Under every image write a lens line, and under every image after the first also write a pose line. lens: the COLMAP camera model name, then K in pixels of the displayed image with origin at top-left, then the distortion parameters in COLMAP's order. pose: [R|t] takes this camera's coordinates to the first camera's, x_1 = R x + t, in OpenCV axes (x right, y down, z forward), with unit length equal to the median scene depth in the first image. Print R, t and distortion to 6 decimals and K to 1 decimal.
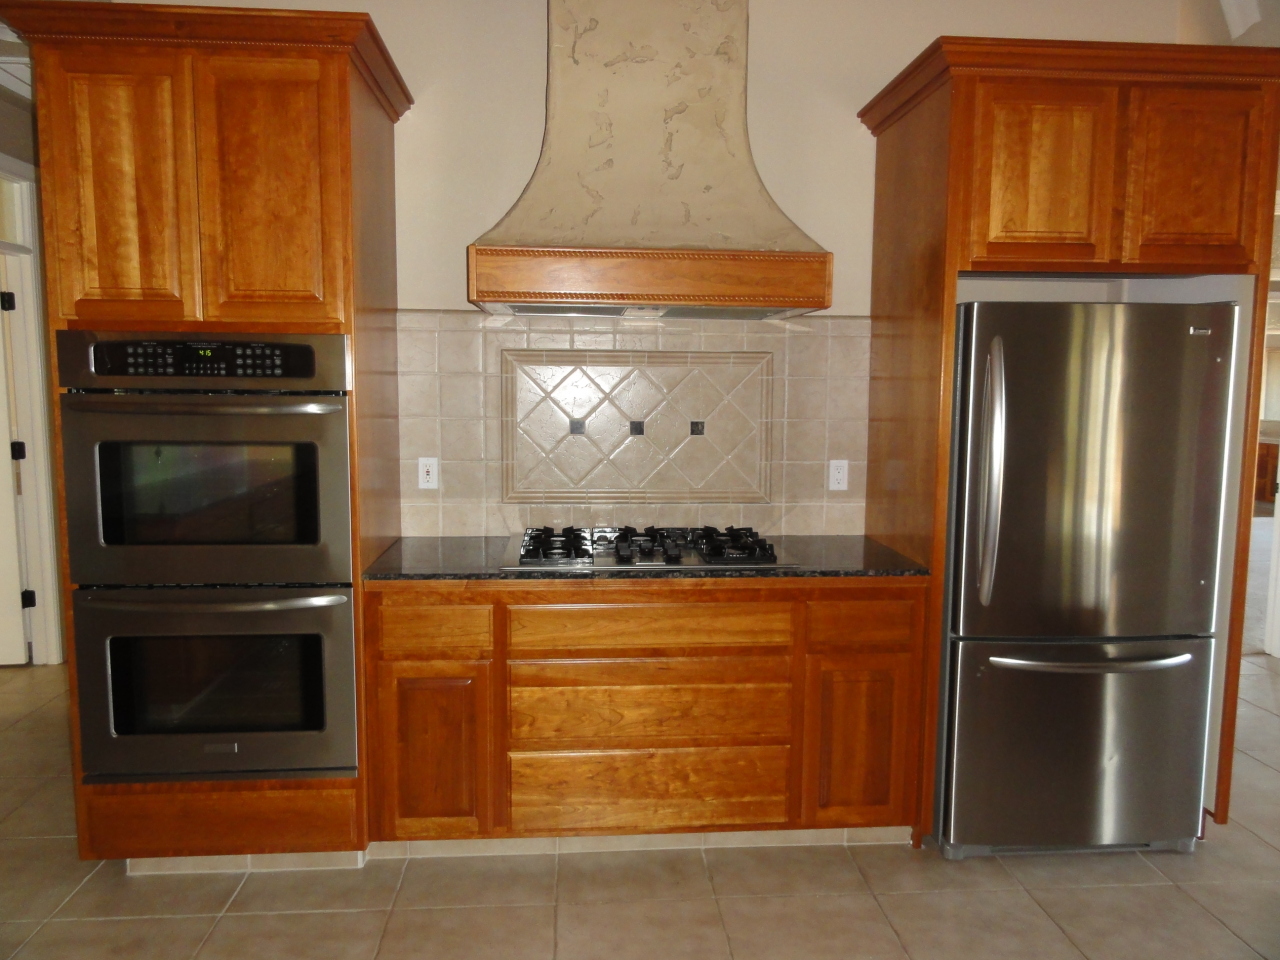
lens RADIAL K [[909.4, 0, 641.3], [0, 909.4, 476.1], [0, 0, 1]] dist [0.008870, 0.002797]
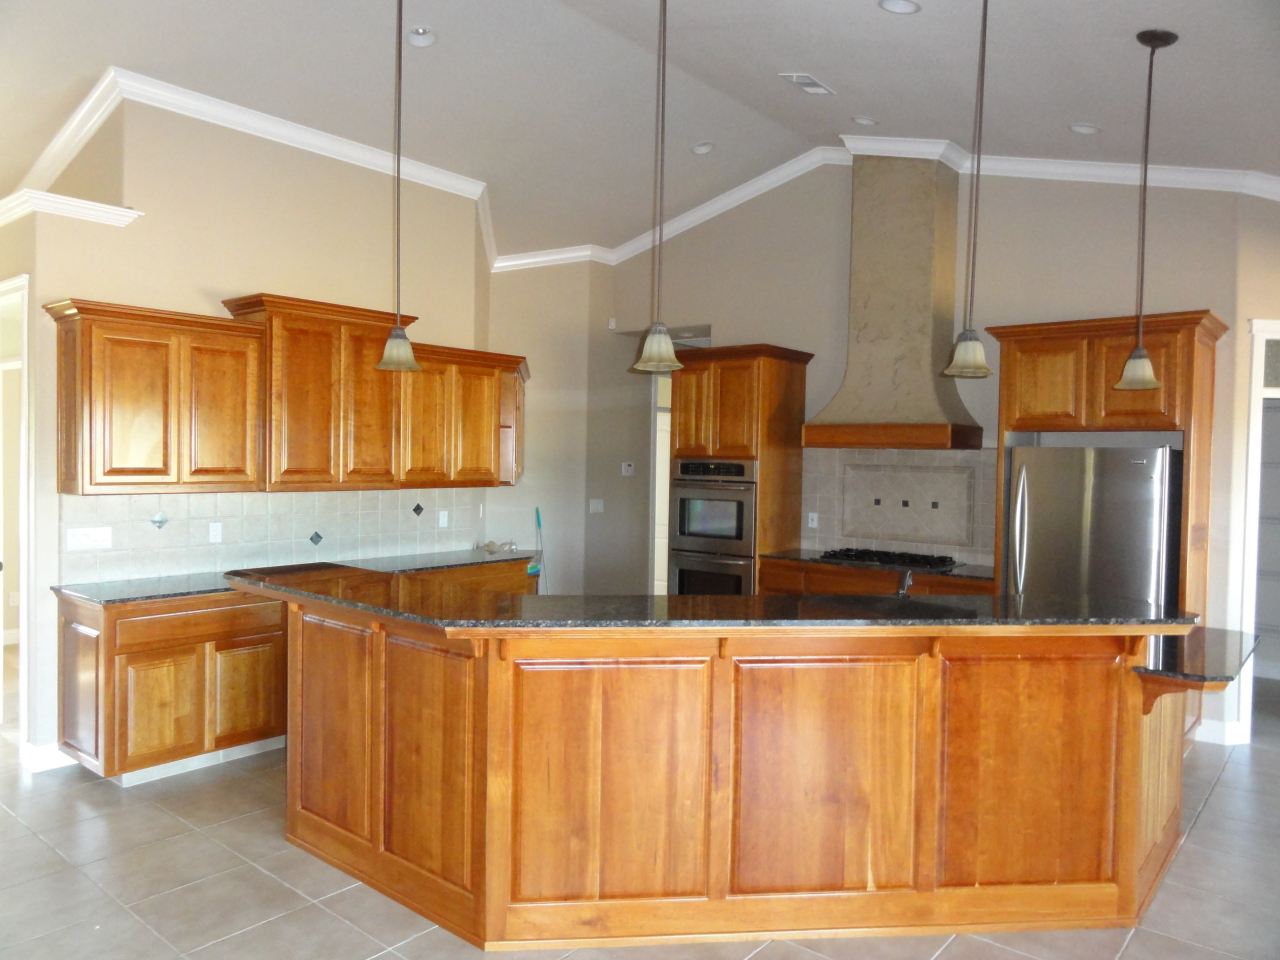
lens RADIAL K [[909.4, 0, 637.1], [0, 909.4, 478.5], [0, 0, 1]] dist [0.008870, 0.002797]
pose [[0.716693, 0.024162, -0.696970, 1.145425], [-0.086618, 0.994745, -0.054585, 0.061984], [0.691989, 0.099491, 0.715020, -1.000091]]
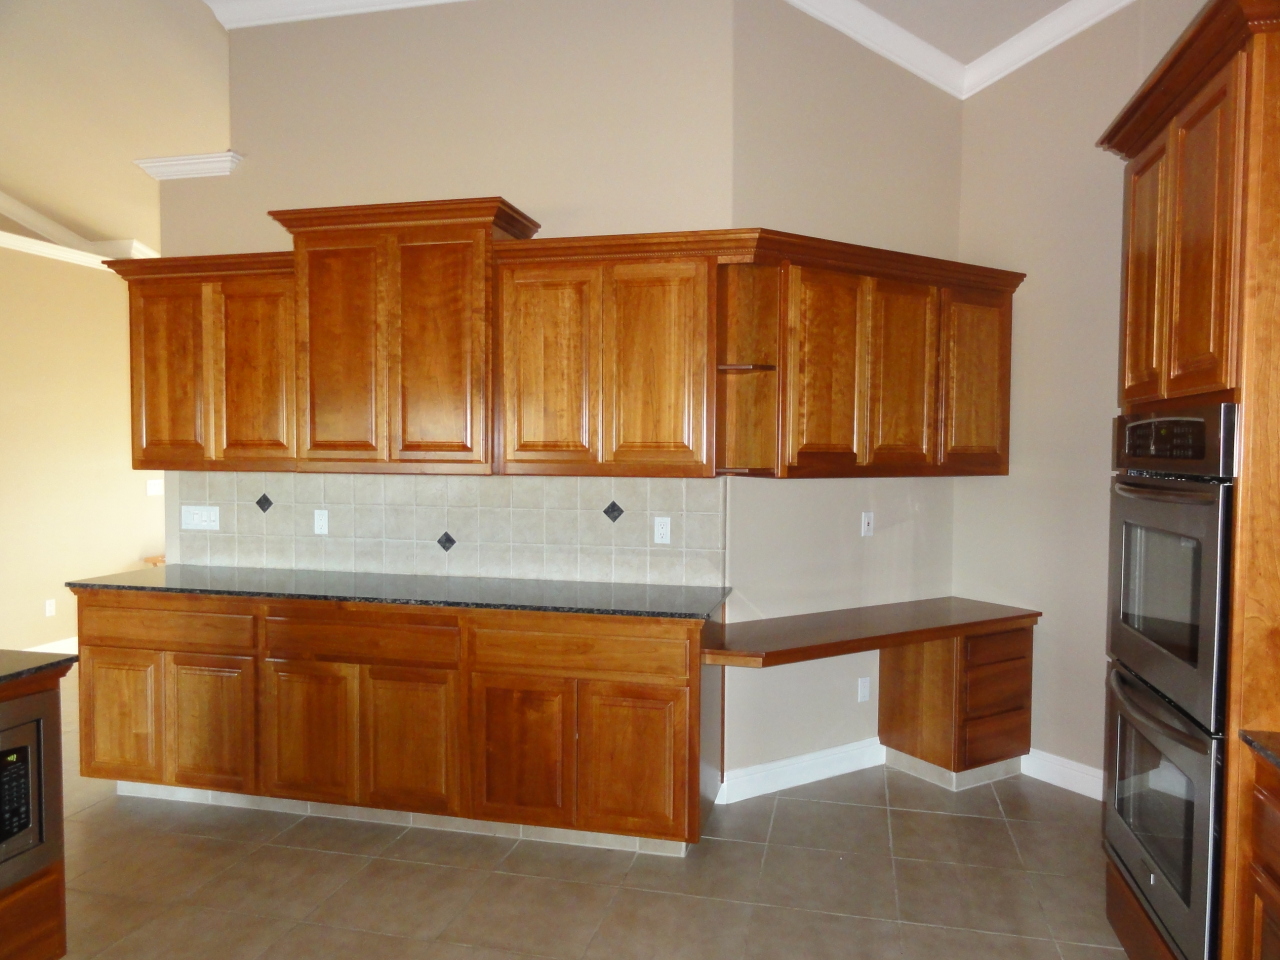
lens RADIAL K [[909.4, 0, 639.5], [0, 909.4, 488.7], [0, 0, 1]] dist [0.008870, 0.002797]
pose [[-0.309392, 0.034567, -0.950306, 0.484613], [-0.109453, 0.991403, 0.071696, -0.082025], [0.944615, 0.126196, -0.302948, 0.761968]]
